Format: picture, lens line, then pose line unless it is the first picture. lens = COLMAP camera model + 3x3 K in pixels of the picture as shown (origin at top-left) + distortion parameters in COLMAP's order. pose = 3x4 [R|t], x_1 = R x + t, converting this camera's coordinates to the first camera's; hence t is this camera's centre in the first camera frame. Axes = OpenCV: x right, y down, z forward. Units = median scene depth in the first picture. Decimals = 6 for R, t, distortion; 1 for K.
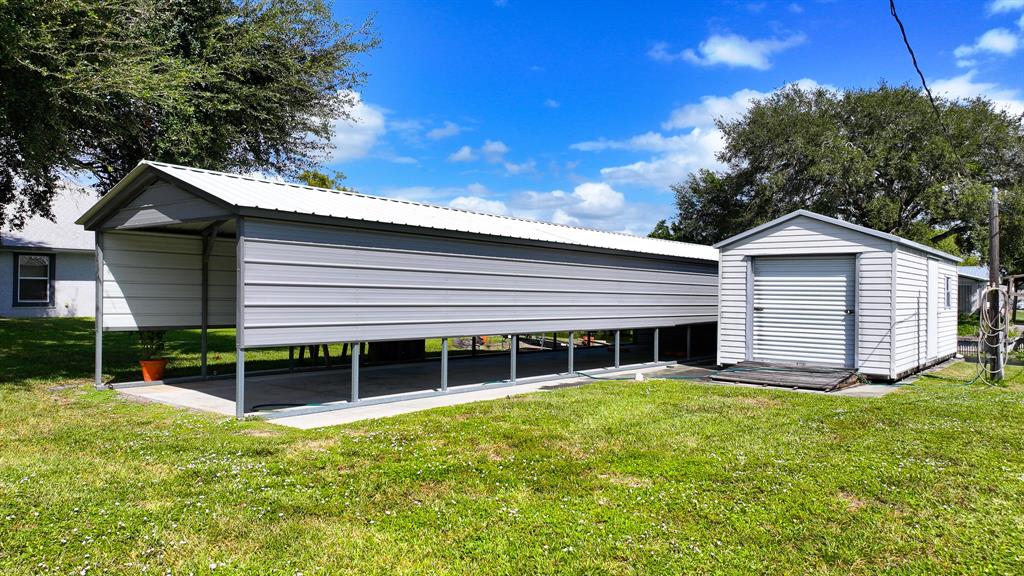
lens RADIAL K [[727.9, 0, 512.0], [0, 727.9, 288.0], [0, 0, 1]] dist [0.017185, 0.002610]
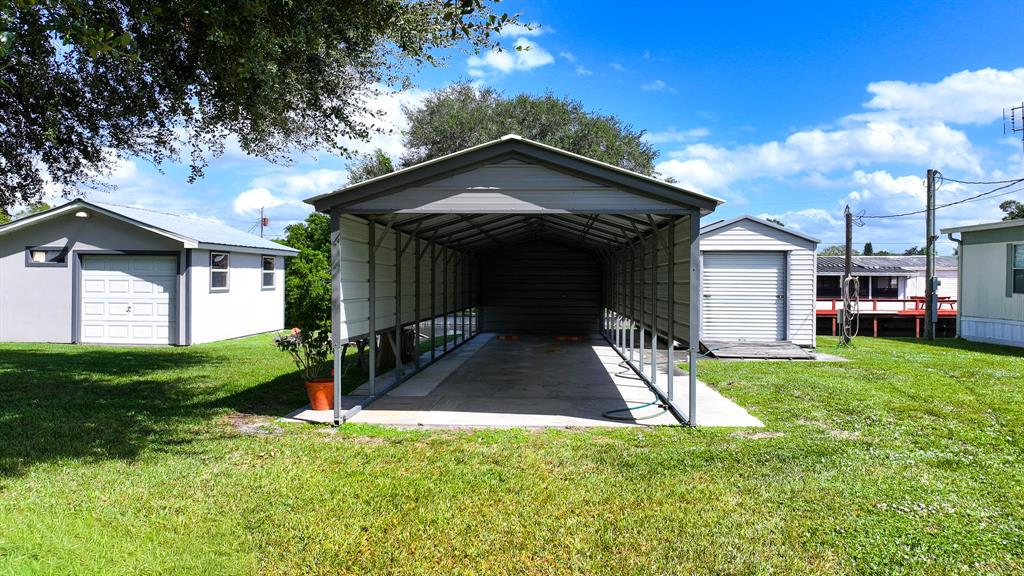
lens RADIAL K [[757.2, 0, 525.9], [0, 757.2, 287.8], [0, 0, 1]] dist [-0.013295, -0.003659]
pose [[0.806387, -0.014850, 0.591201, -0.668296], [0.001713, 0.999739, 0.022775, -0.013574], [-0.591385, -0.017352, 0.806202, 0.205272]]
